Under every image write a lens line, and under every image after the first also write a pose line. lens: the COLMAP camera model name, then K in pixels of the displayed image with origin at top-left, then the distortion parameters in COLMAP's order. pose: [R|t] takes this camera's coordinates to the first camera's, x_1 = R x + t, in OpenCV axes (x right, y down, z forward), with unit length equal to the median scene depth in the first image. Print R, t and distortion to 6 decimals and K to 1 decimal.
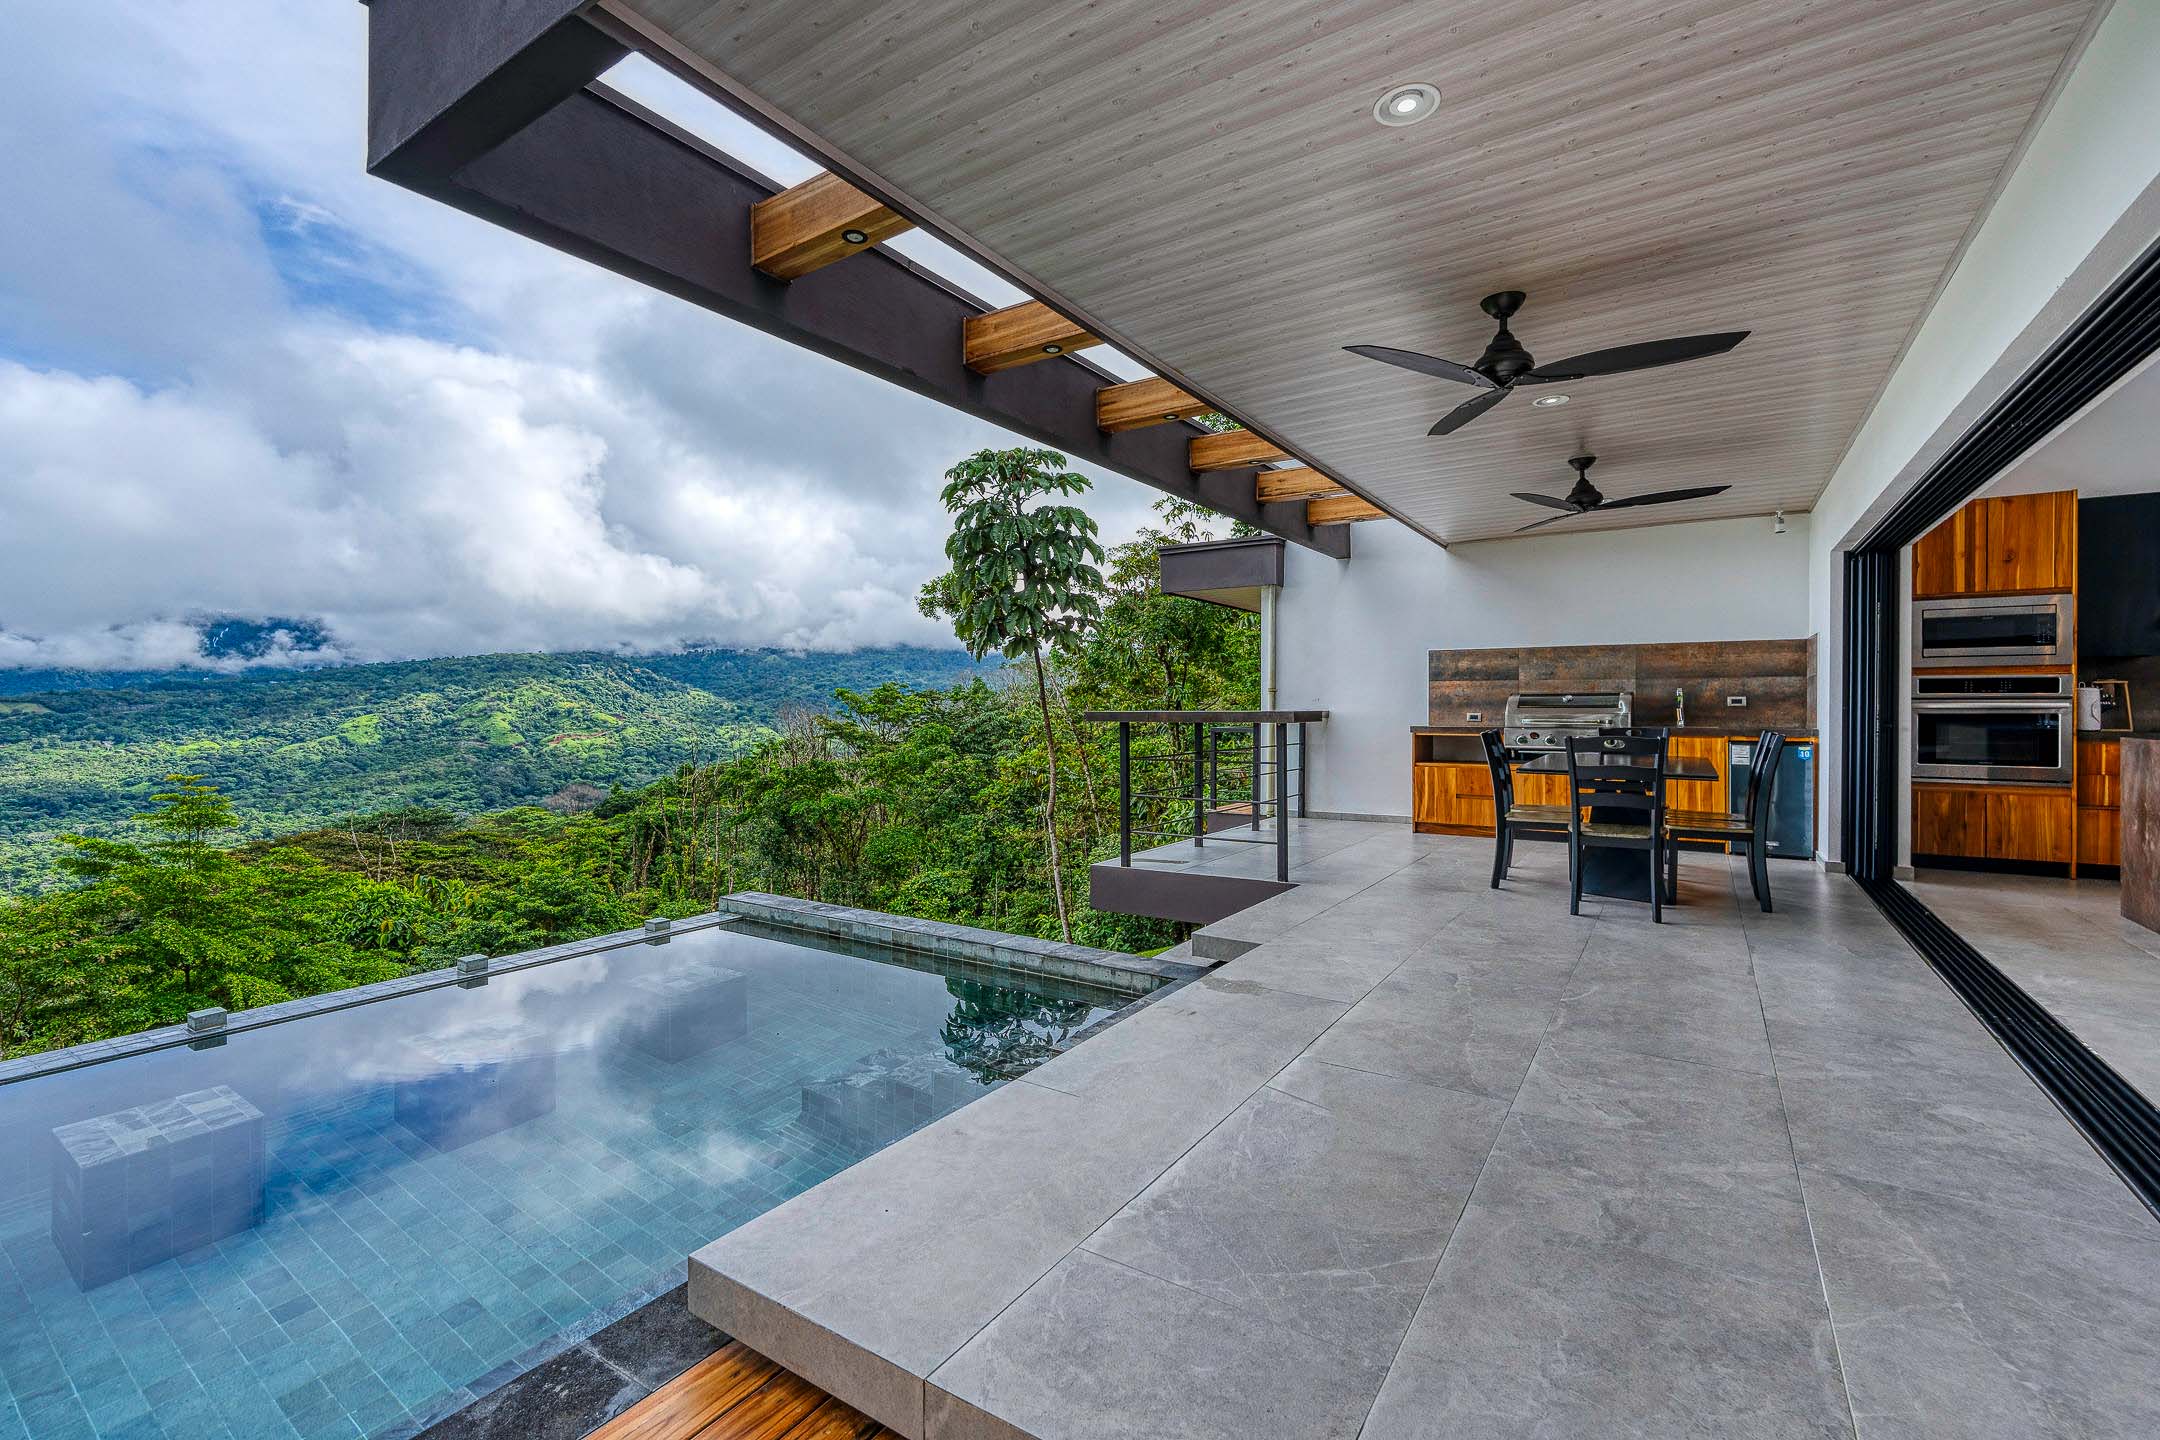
lens RADIAL K [[869.6, 0, 1002.3], [0, 869.6, 716.3], [0, 0, 1]] dist [-0.015954, 0.002612]
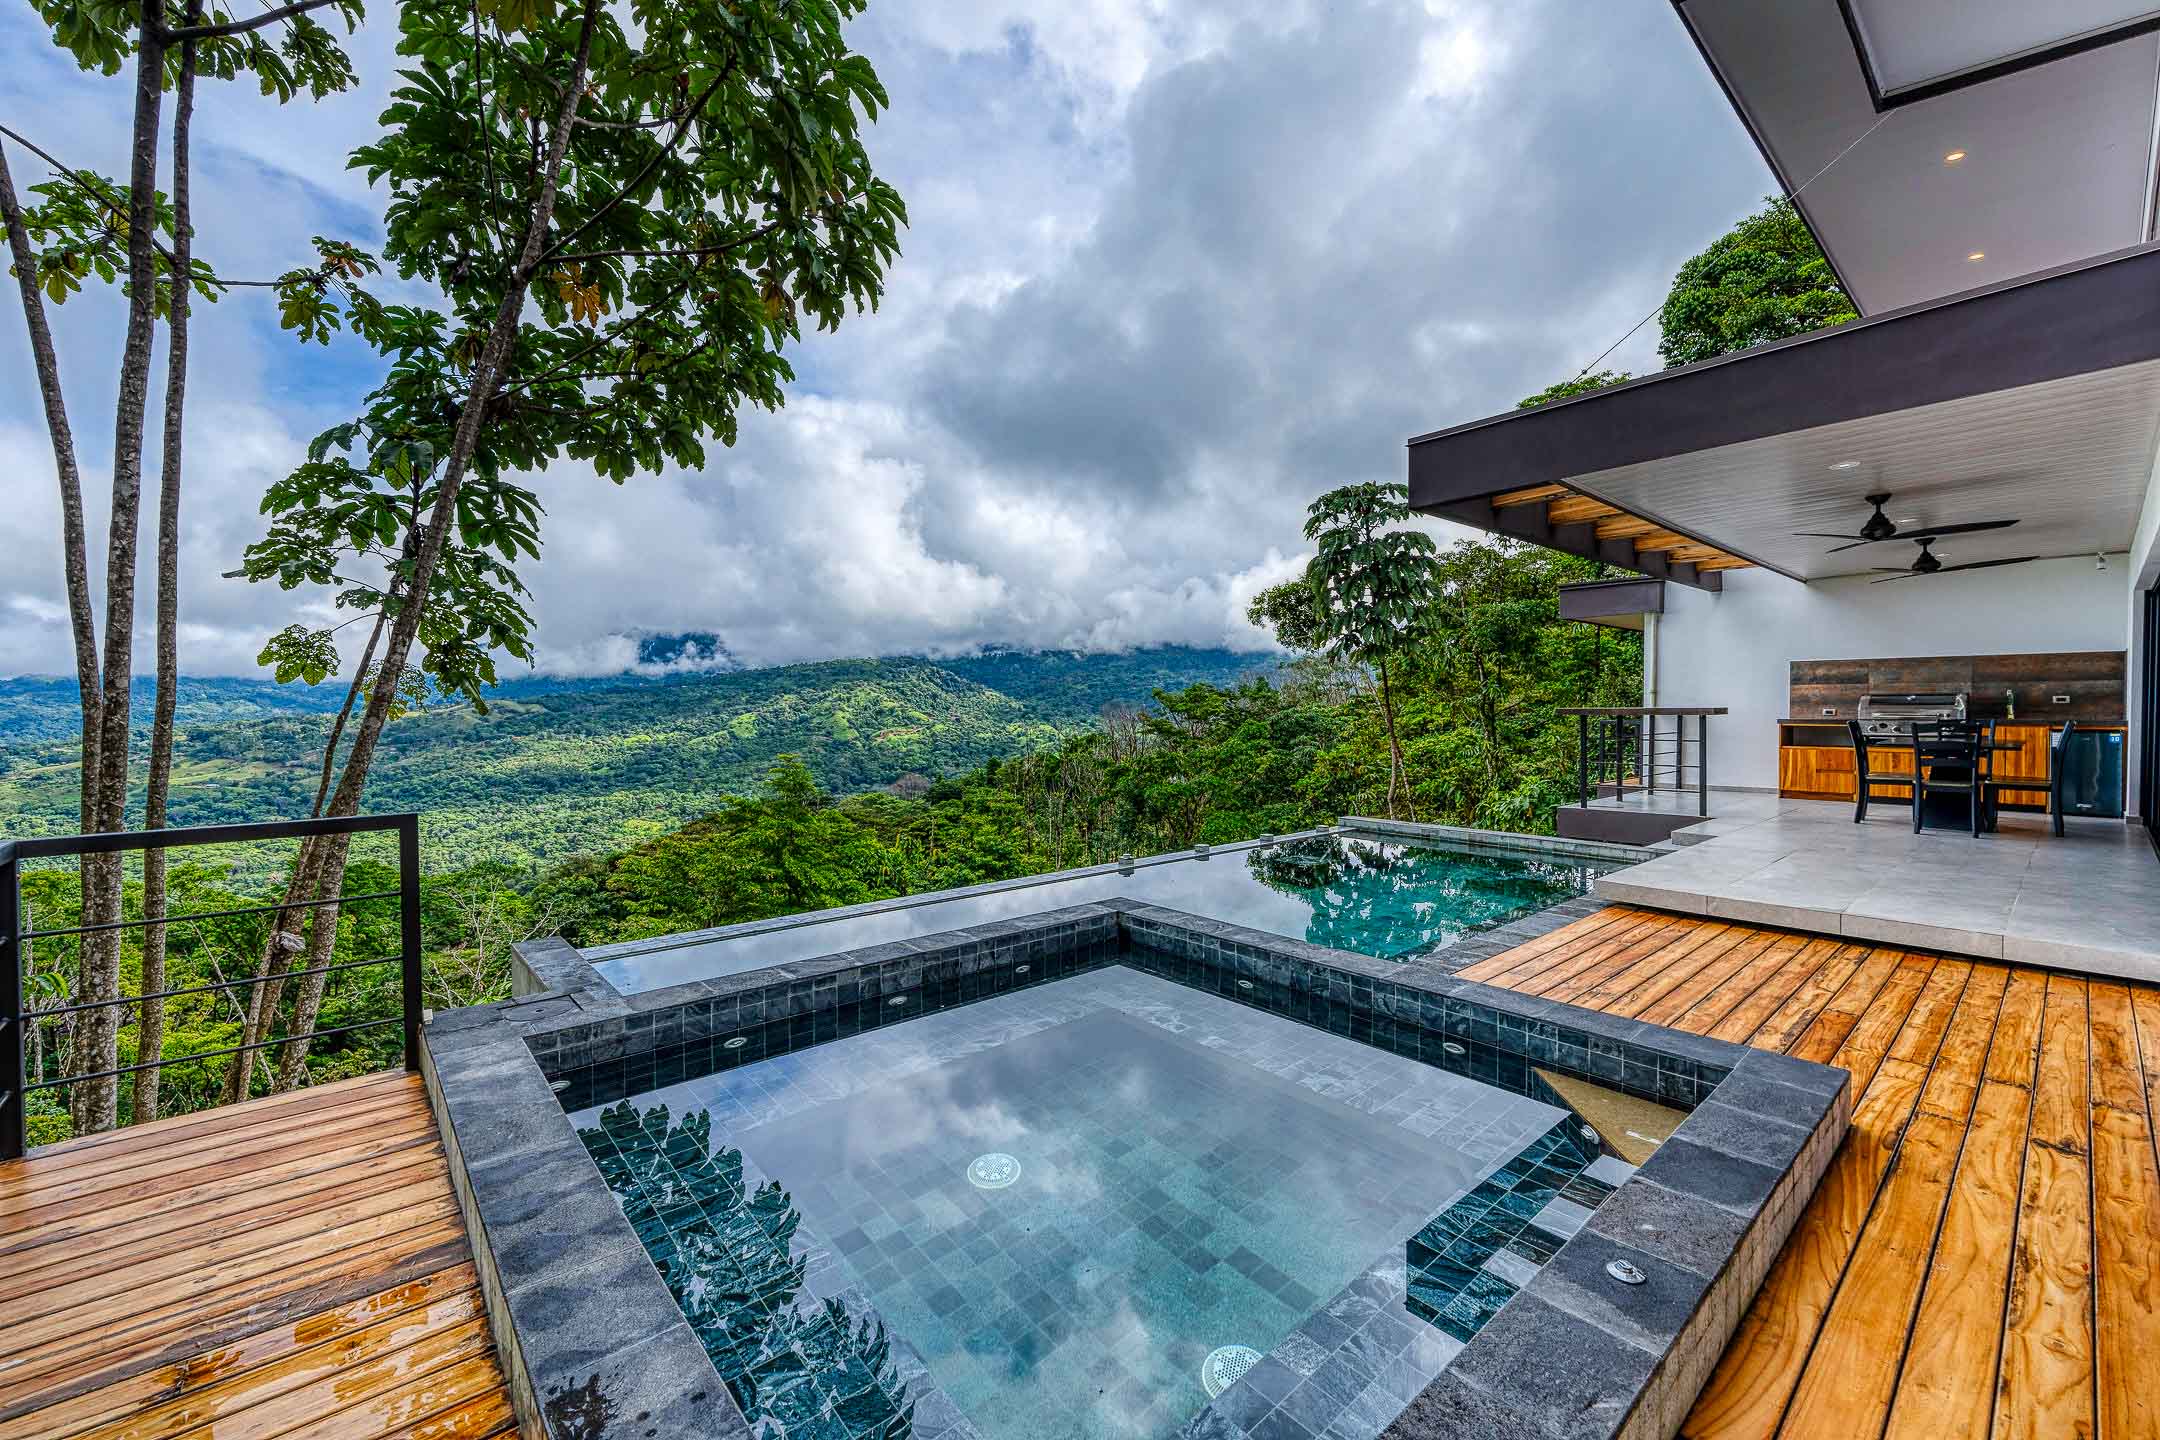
lens RADIAL K [[869.6, 0, 1086.5], [0, 869.6, 720.6], [0, 0, 1]] dist [-0.015954, 0.002612]
pose [[0.983427, 0.000430, -0.181305, -0.337086], [0.000858, 0.999975, 0.007022, 0.003685], [0.181304, -0.007061, 0.983402, -0.504185]]
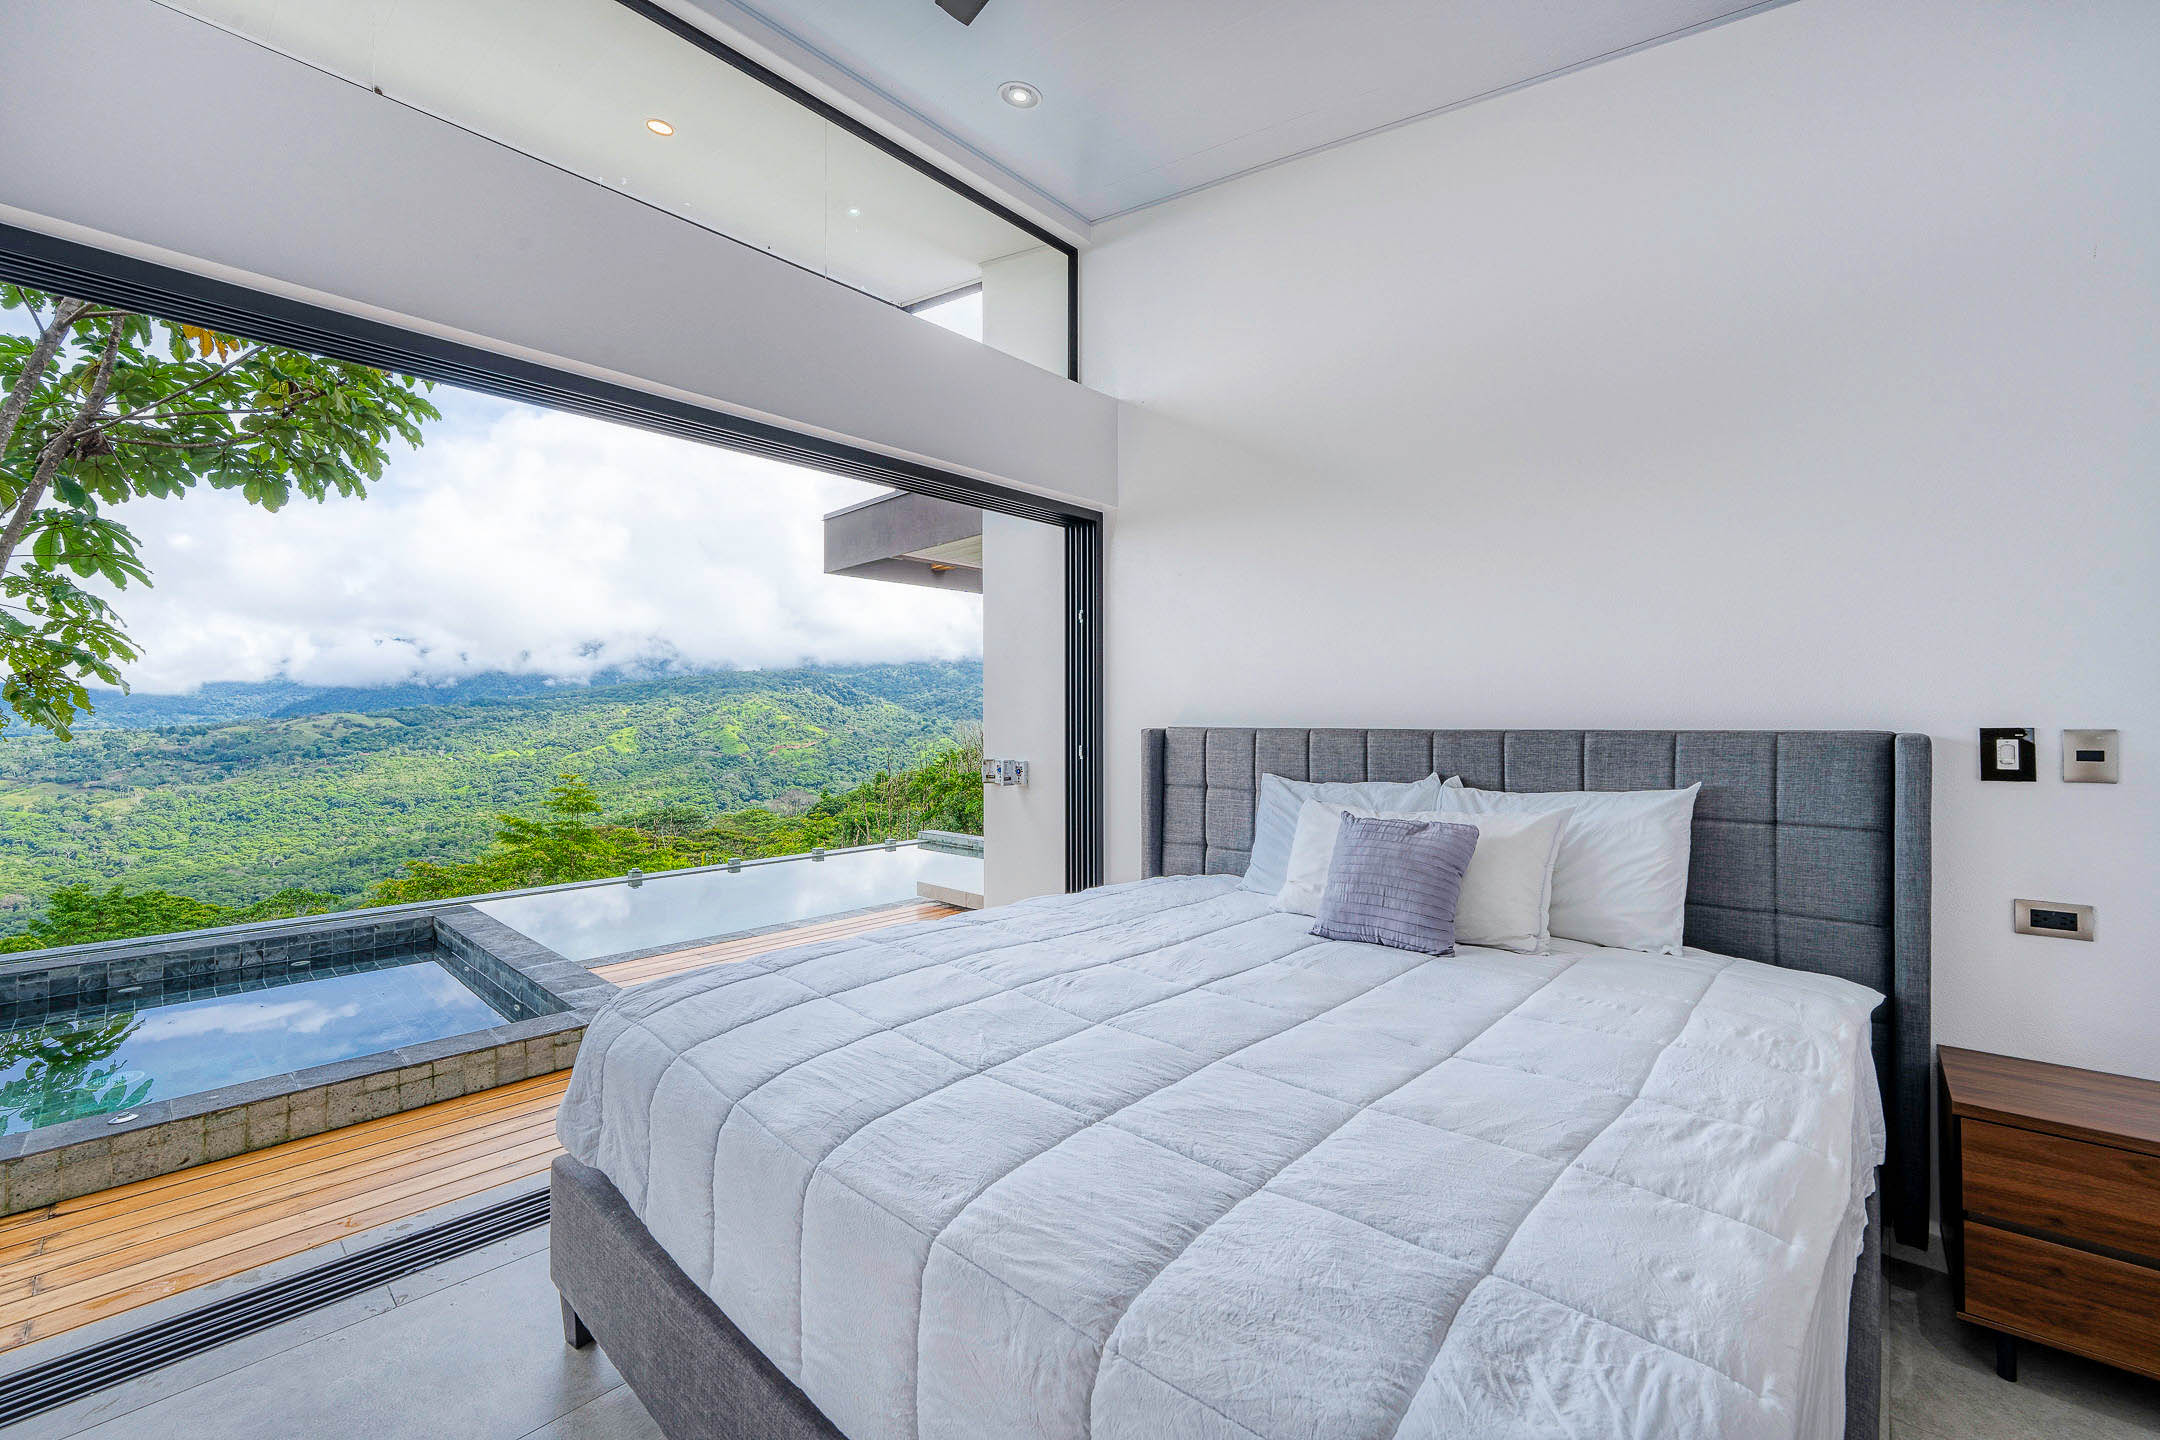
lens RADIAL K [[869.6, 0, 1087.6], [0, 869.6, 715.5], [0, 0, 1]] dist [-0.015954, 0.002612]
pose [[0.997551, -0.004422, -0.069805, -0.310319], [0.003482, 0.999902, -0.013581, 0.002731], [0.069858, 0.013304, 0.997468, -0.508450]]
